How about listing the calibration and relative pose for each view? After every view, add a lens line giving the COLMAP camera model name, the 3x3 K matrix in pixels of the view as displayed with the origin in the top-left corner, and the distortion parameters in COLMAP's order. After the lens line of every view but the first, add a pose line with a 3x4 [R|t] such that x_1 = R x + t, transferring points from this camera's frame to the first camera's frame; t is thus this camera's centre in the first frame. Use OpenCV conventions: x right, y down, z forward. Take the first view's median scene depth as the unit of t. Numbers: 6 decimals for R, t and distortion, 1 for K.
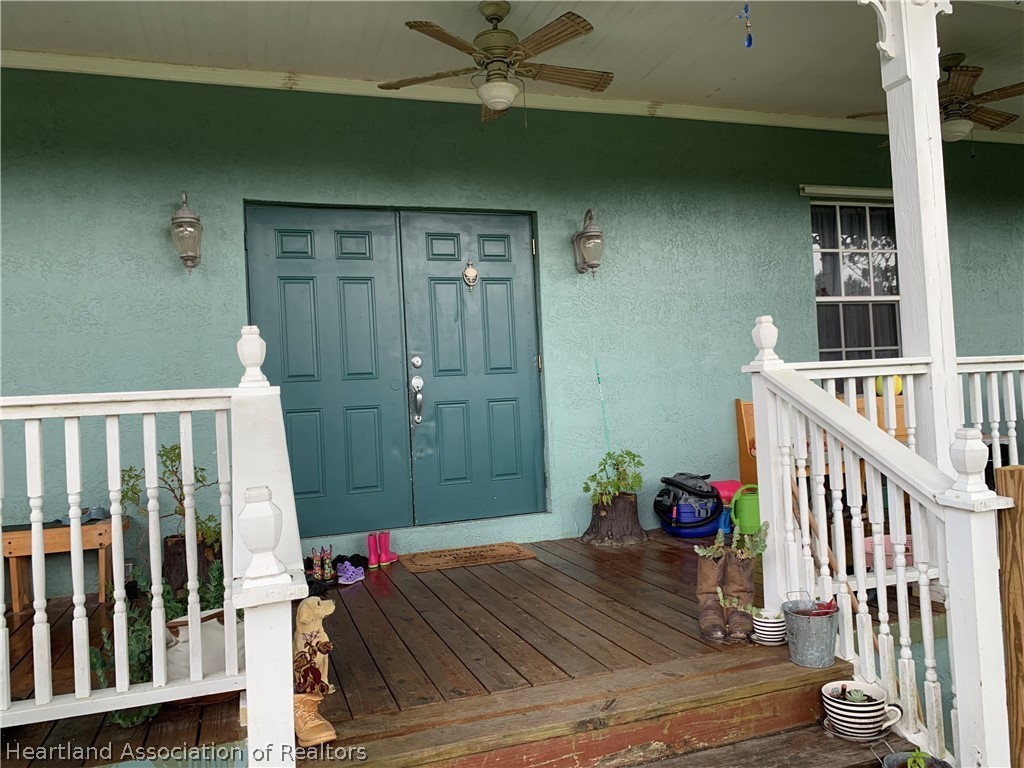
lens RADIAL K [[770.5, 0, 510.7], [0, 770.5, 383.4], [0, 0, 1]] dist [0.028744, -0.042481]
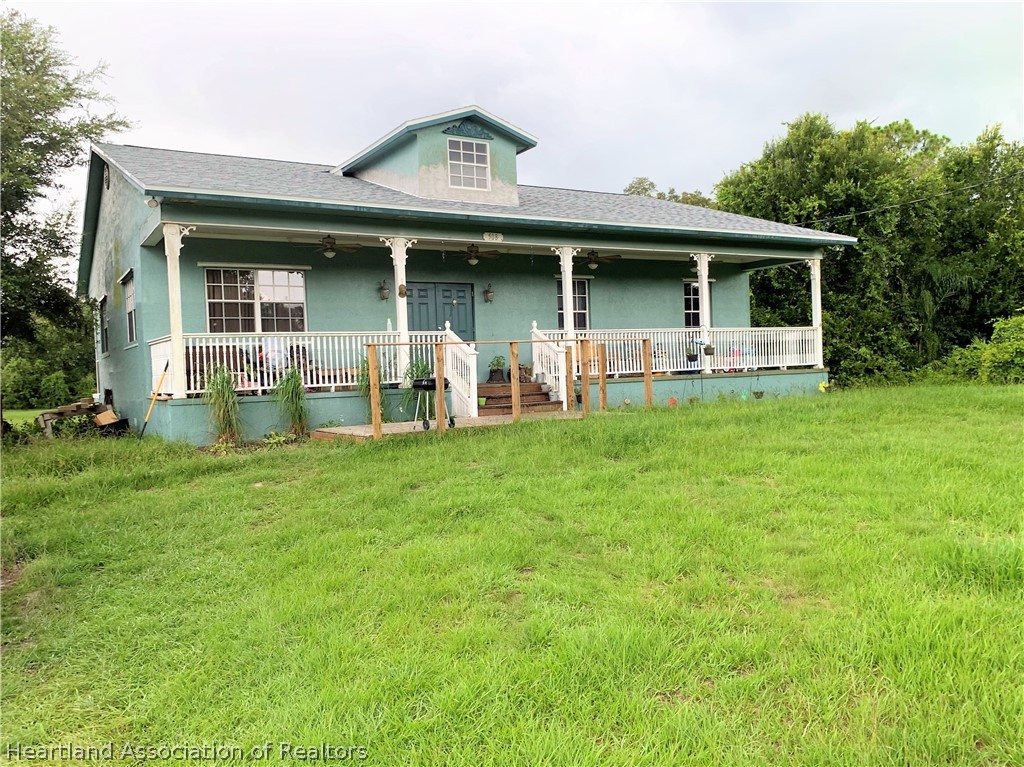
lens RADIAL K [[770.5, 0, 510.9], [0, 770.5, 384.4], [0, 0, 1]] dist [0.028744, -0.042481]
pose [[0.973314, 0.010429, 0.229238, -0.600935], [-0.017931, 0.999369, 0.030669, 0.109700], [-0.228774, -0.033961, 0.972887, -2.400090]]
